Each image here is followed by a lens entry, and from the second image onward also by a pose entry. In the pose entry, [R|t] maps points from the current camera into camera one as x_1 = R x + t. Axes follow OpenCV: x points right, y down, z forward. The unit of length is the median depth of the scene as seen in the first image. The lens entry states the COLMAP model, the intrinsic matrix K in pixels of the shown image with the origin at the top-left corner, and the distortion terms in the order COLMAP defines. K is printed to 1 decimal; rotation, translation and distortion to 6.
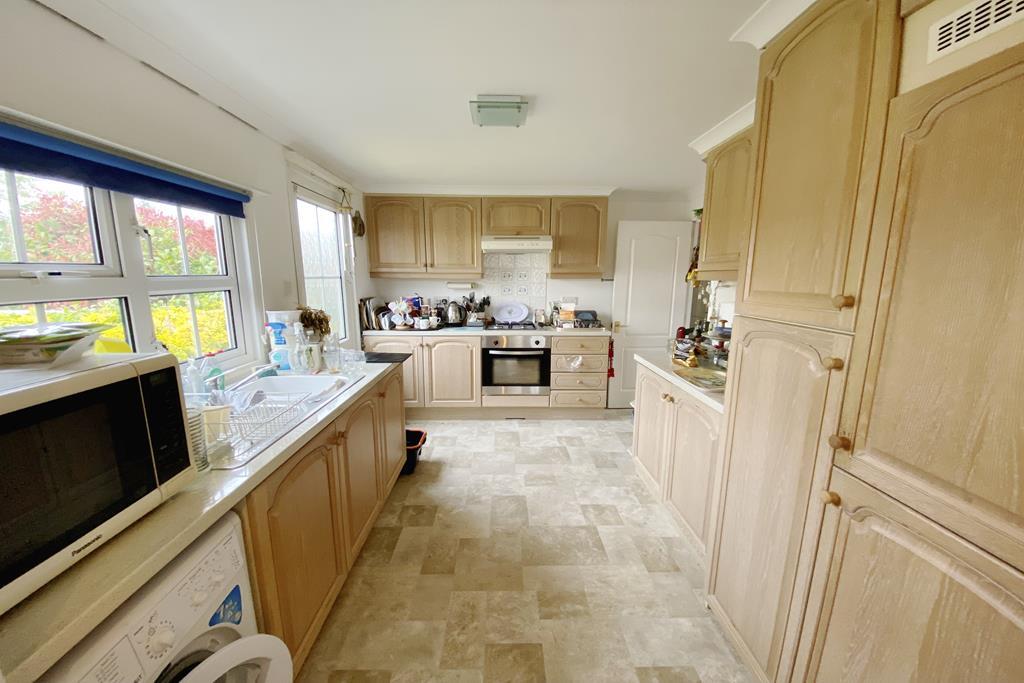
lens RADIAL K [[396.8, 0, 510.6], [0, 396.8, 348.3], [0, 0, 1]] dist [-0.000435, -0.000131]
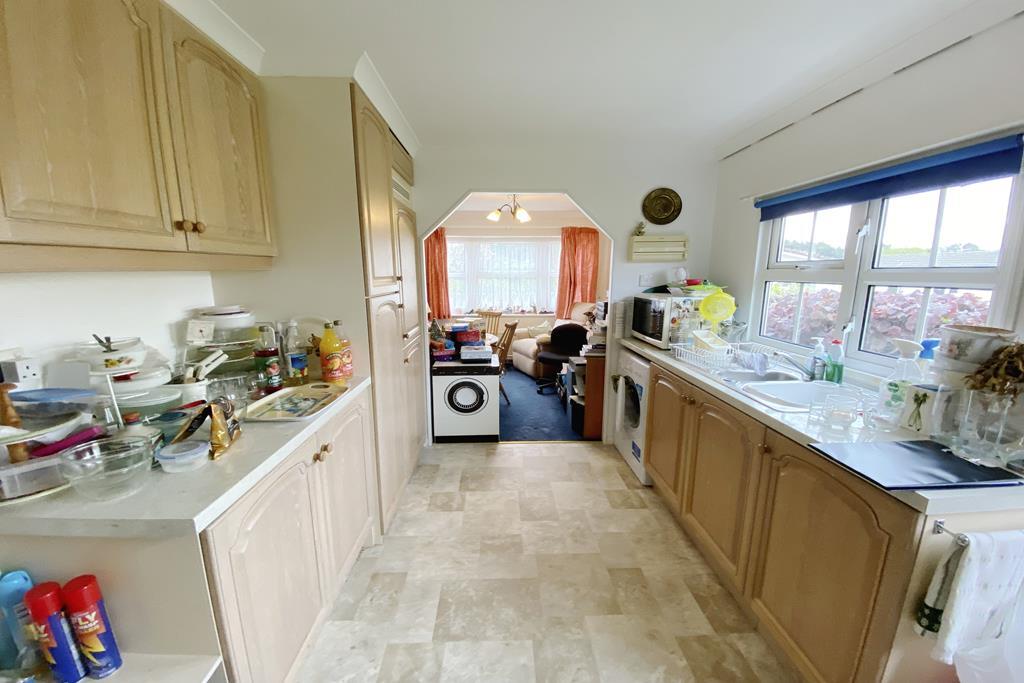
lens RADIAL K [[396.8, 0, 508.2], [0, 396.8, 344.6], [0, 0, 1]] dist [-0.000435, -0.000131]
pose [[-0.999999, -0.001173, -0.001121, 0.103089], [-0.001499, 0.932141, 0.362093, -0.309571], [0.000620, 0.362094, -0.932141, 1.705595]]
